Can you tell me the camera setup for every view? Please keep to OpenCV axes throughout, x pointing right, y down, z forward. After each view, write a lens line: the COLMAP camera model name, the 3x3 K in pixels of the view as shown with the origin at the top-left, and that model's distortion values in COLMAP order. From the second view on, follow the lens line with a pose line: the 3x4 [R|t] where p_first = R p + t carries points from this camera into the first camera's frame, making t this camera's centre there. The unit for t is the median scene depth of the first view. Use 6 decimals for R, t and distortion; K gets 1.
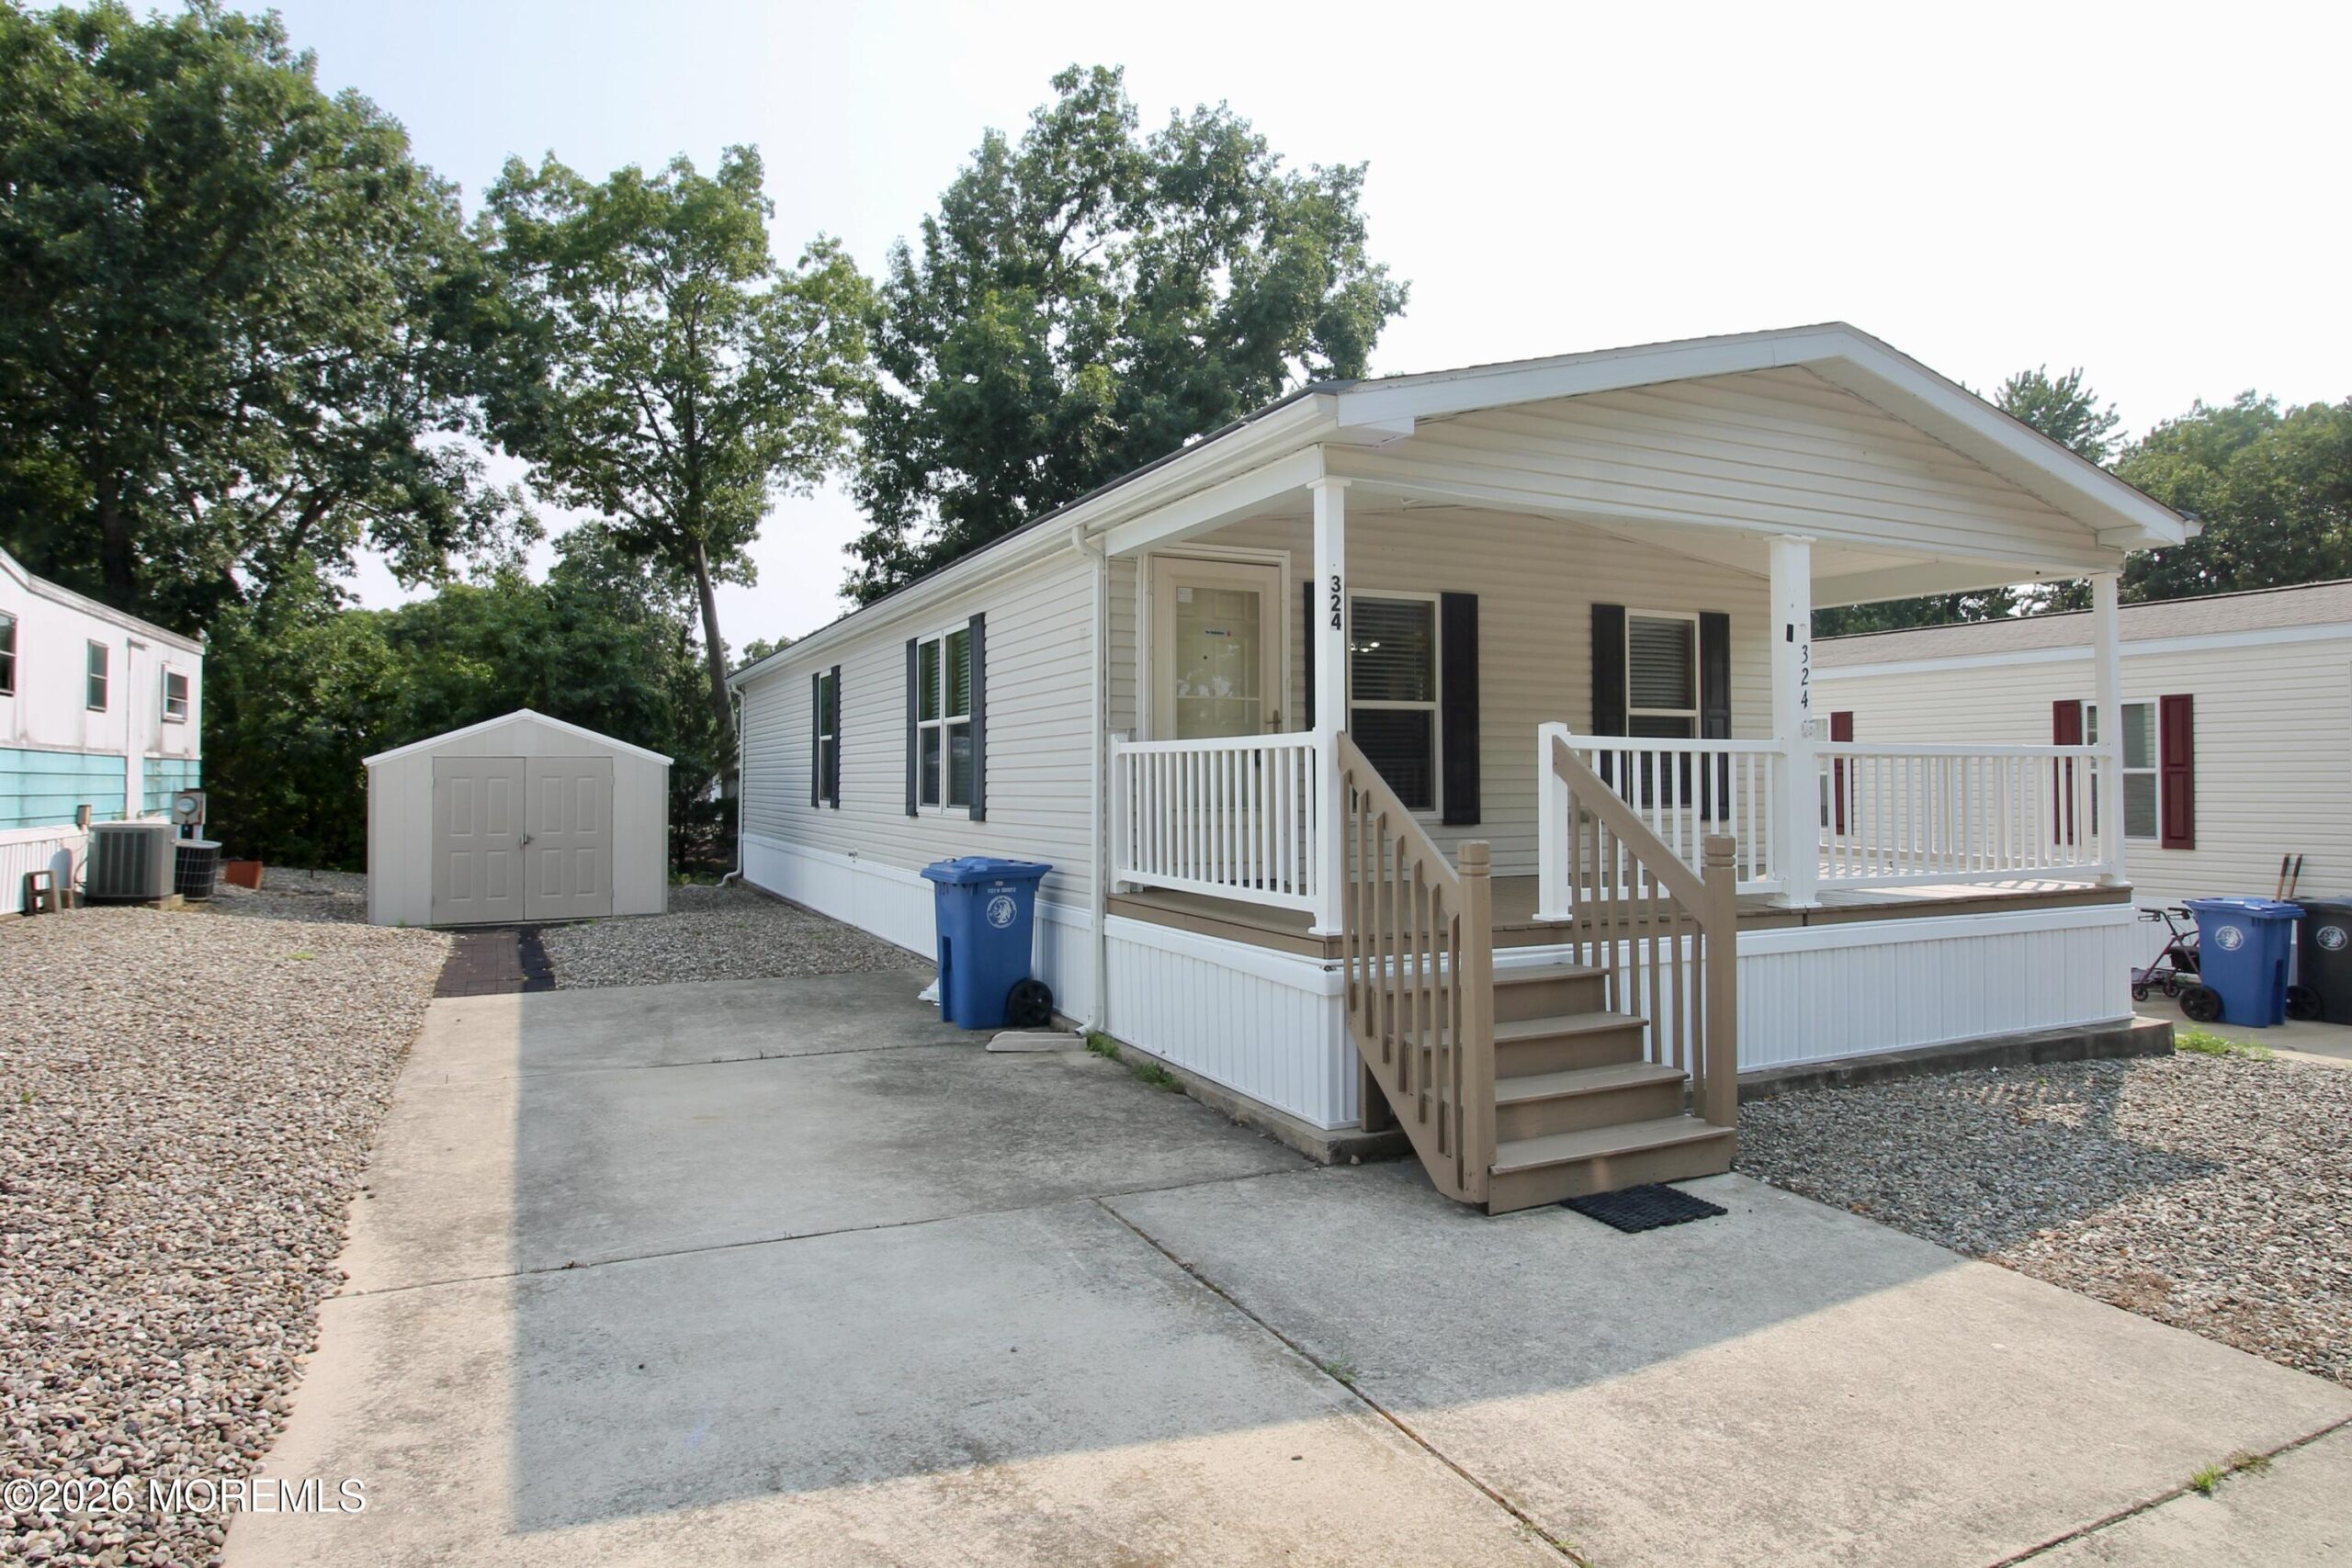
lens RADIAL K [[1334.4, 0, 1189.9], [0, 1334.4, 748.8], [0, 0, 1]] dist [0.000218, -0.011287]
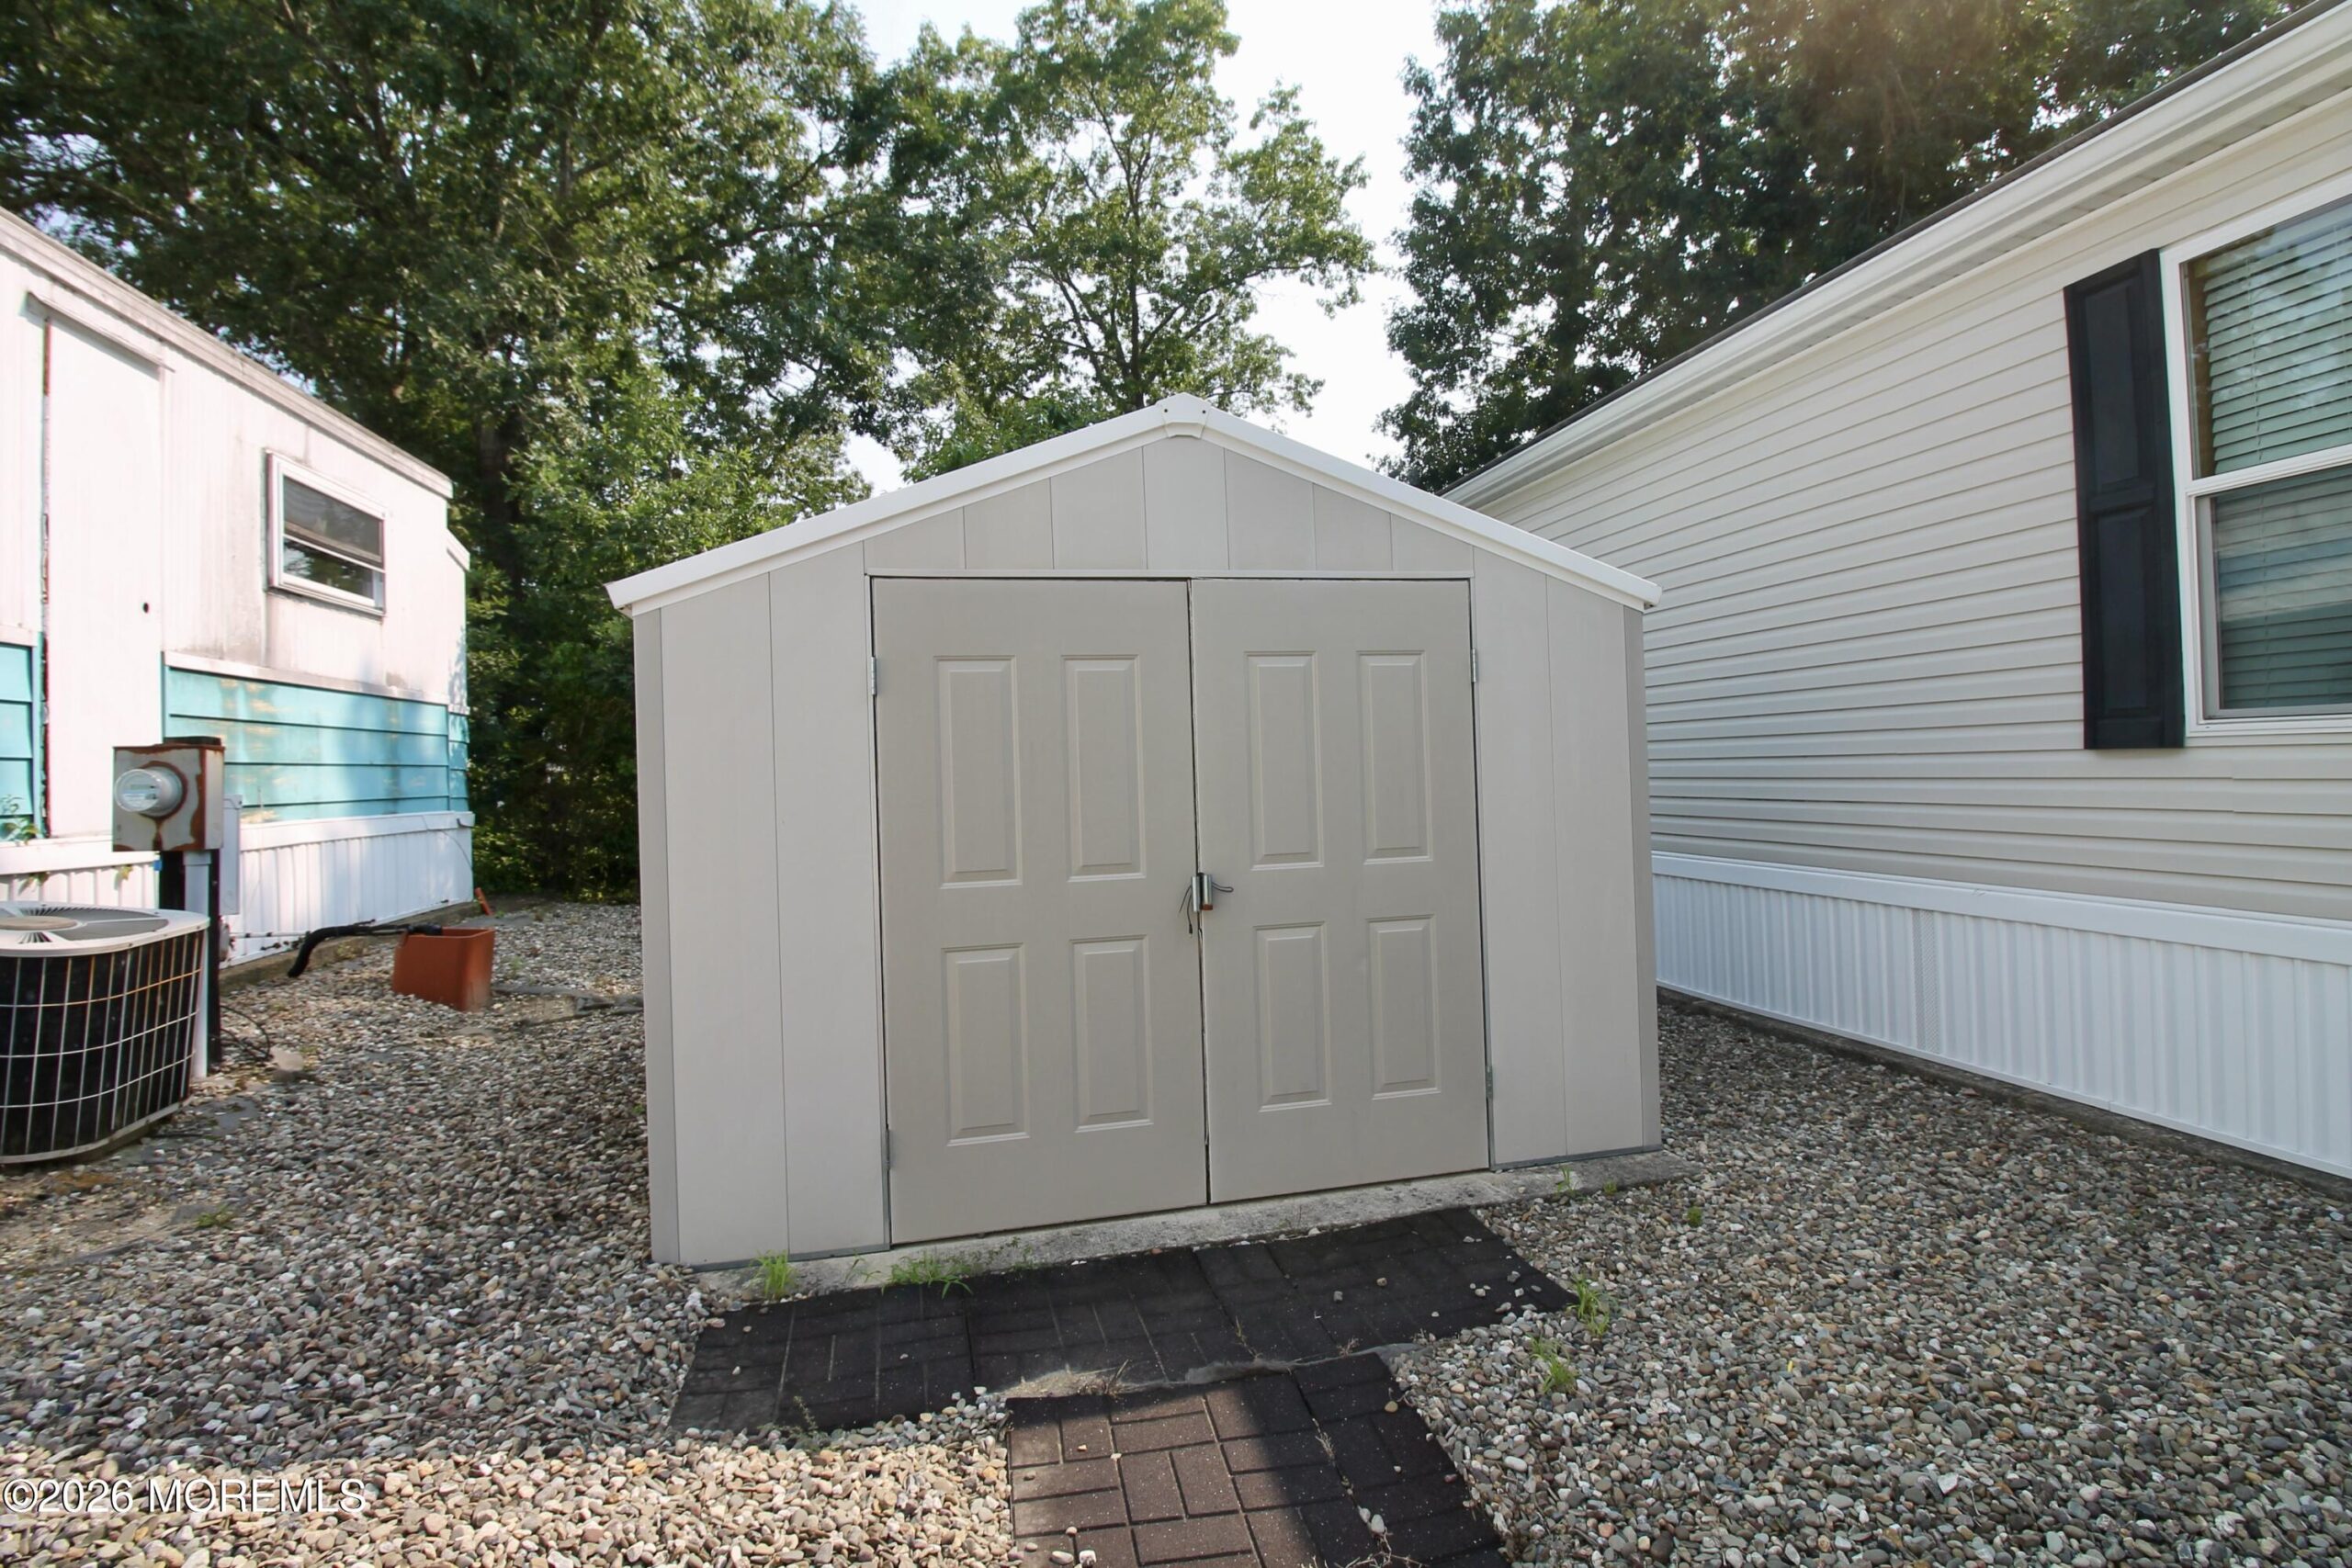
lens RADIAL K [[1102.9, 0, 1181.2], [0, 1102.9, 750.4], [0, 0, 1]] dist [-0.004912, -0.011704]
pose [[0.971300, -0.030871, -0.235846, -0.445883], [0.033139, 0.999435, 0.005657, 0.038293], [0.235538, -0.013310, 0.971774, 0.781830]]
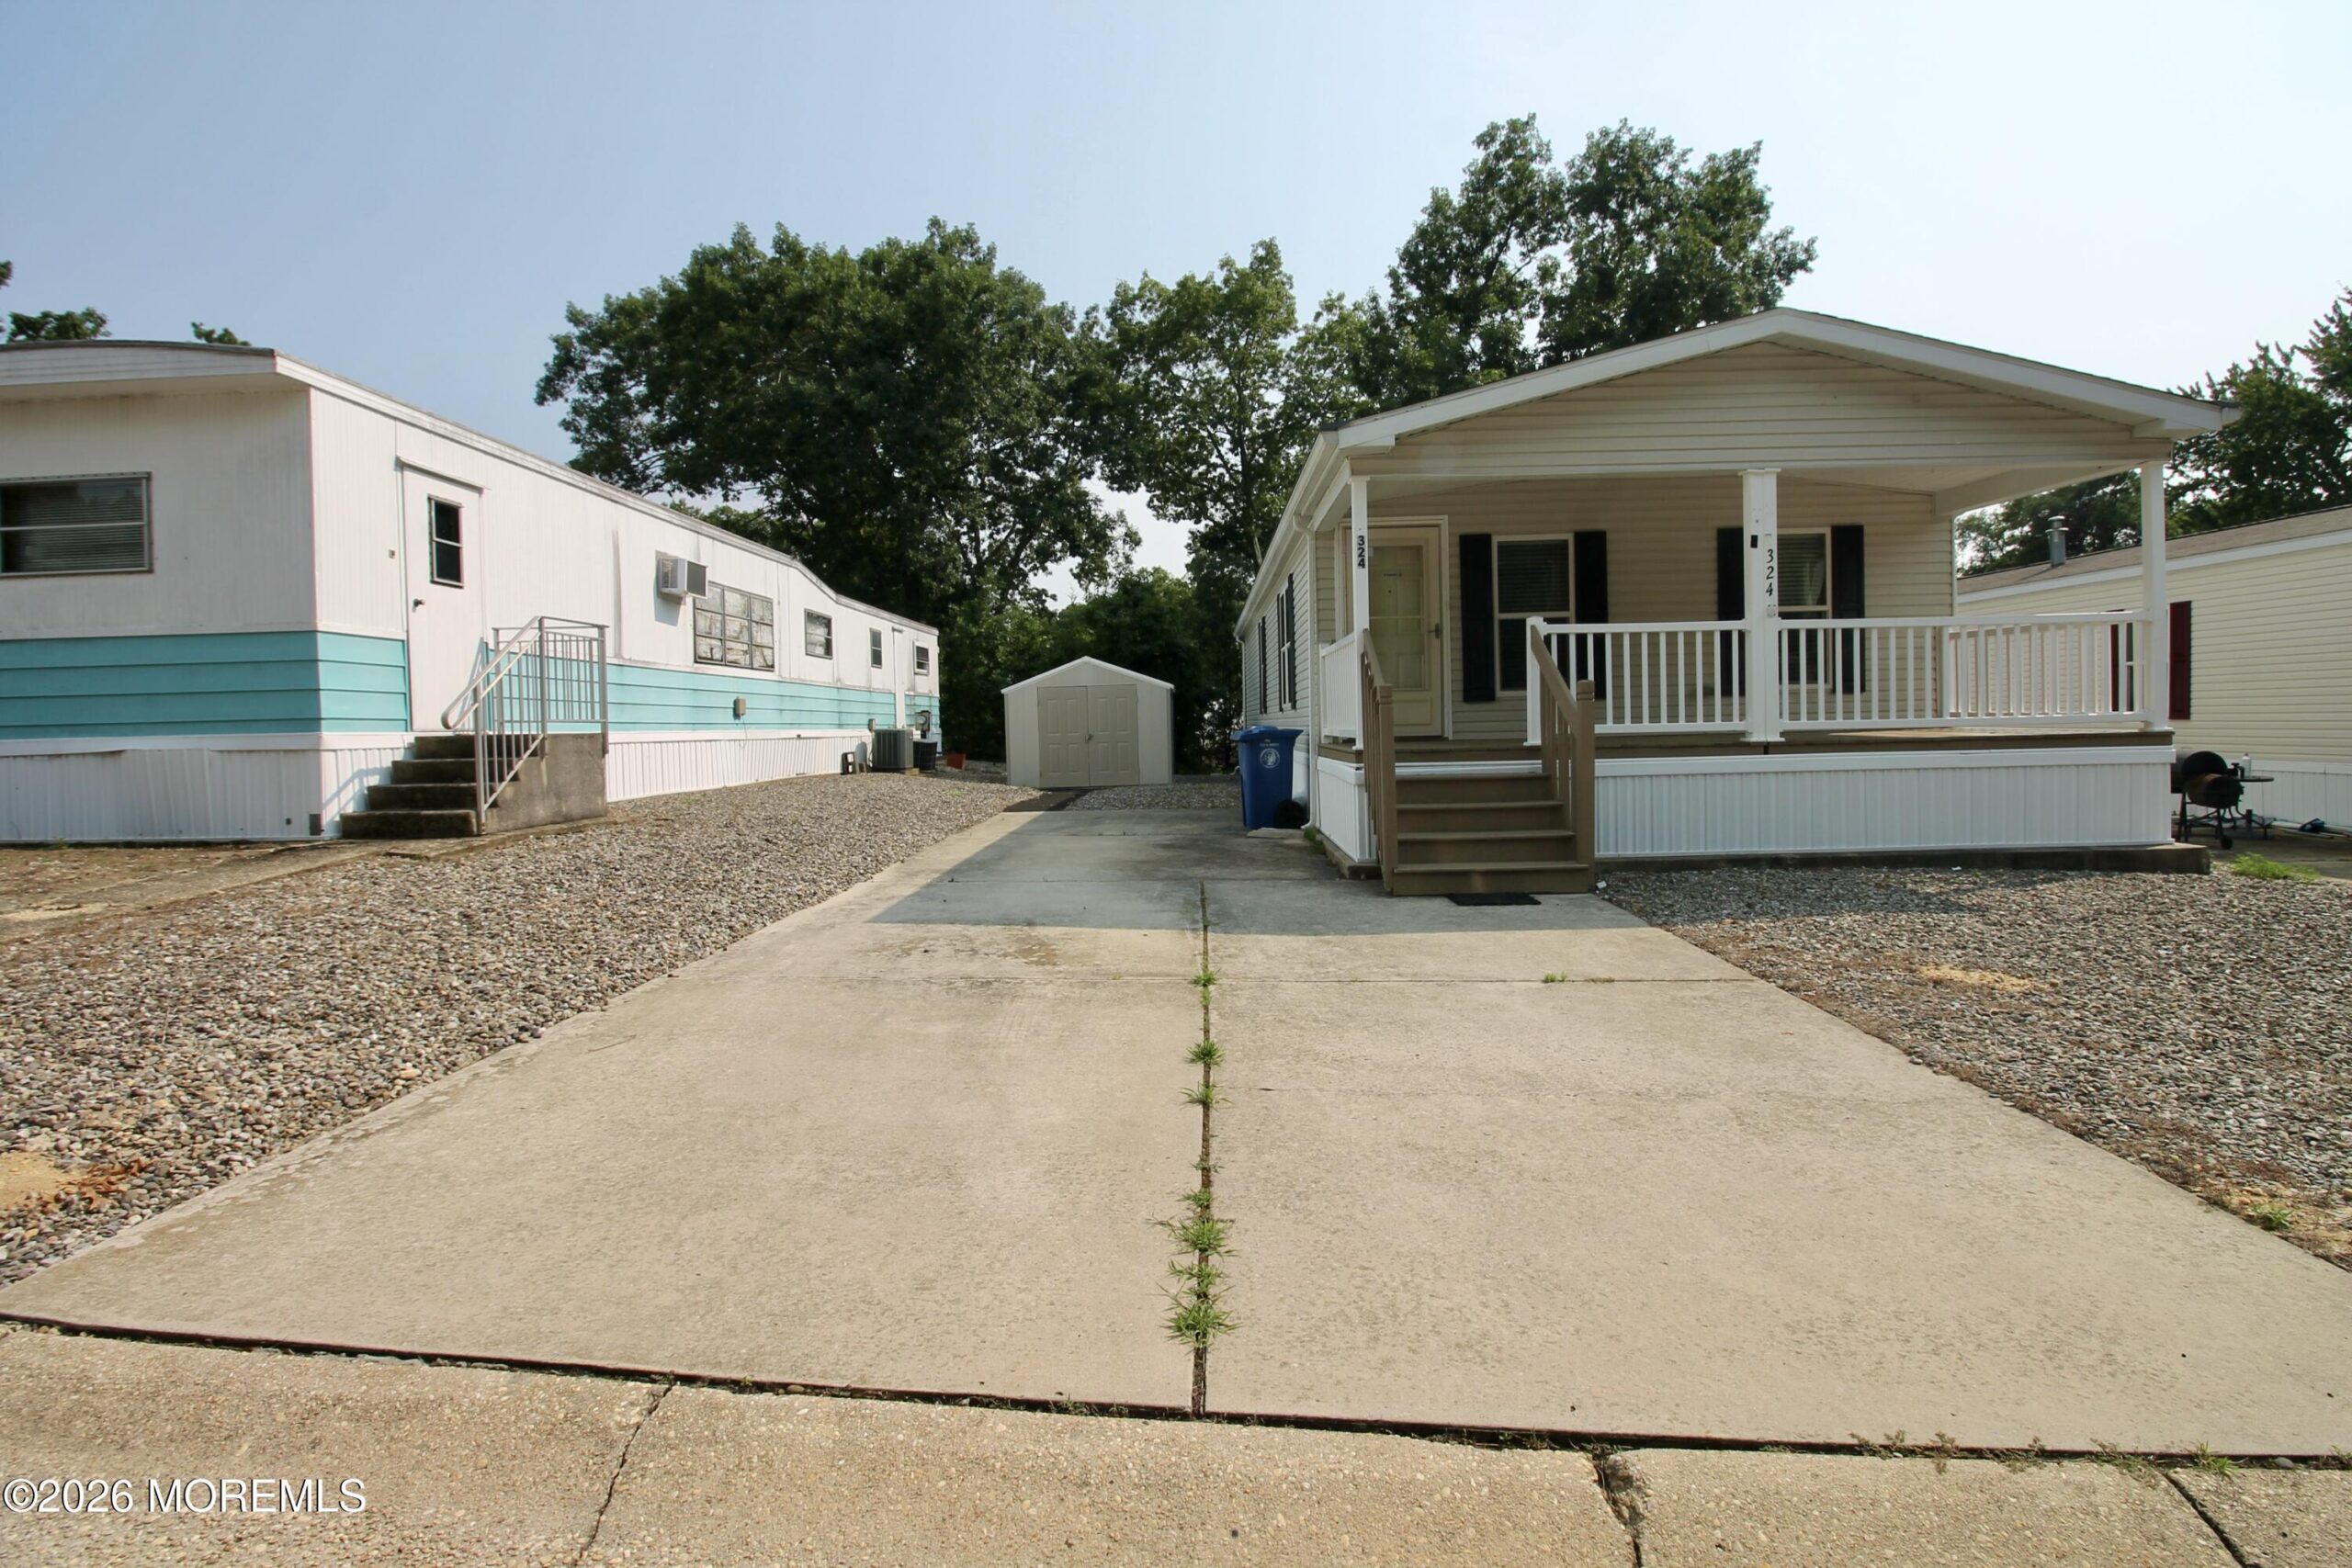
lens RADIAL K [[1102.9, 0, 1179.0], [0, 1102.9, 755.6], [0, 0, 1]] dist [-0.004912, -0.011704]
pose [[0.887171, -0.006961, -0.461389, 0.215565], [0.033614, 0.998205, 0.049573, 0.027496], [0.460216, -0.059489, 0.885812, -0.137803]]
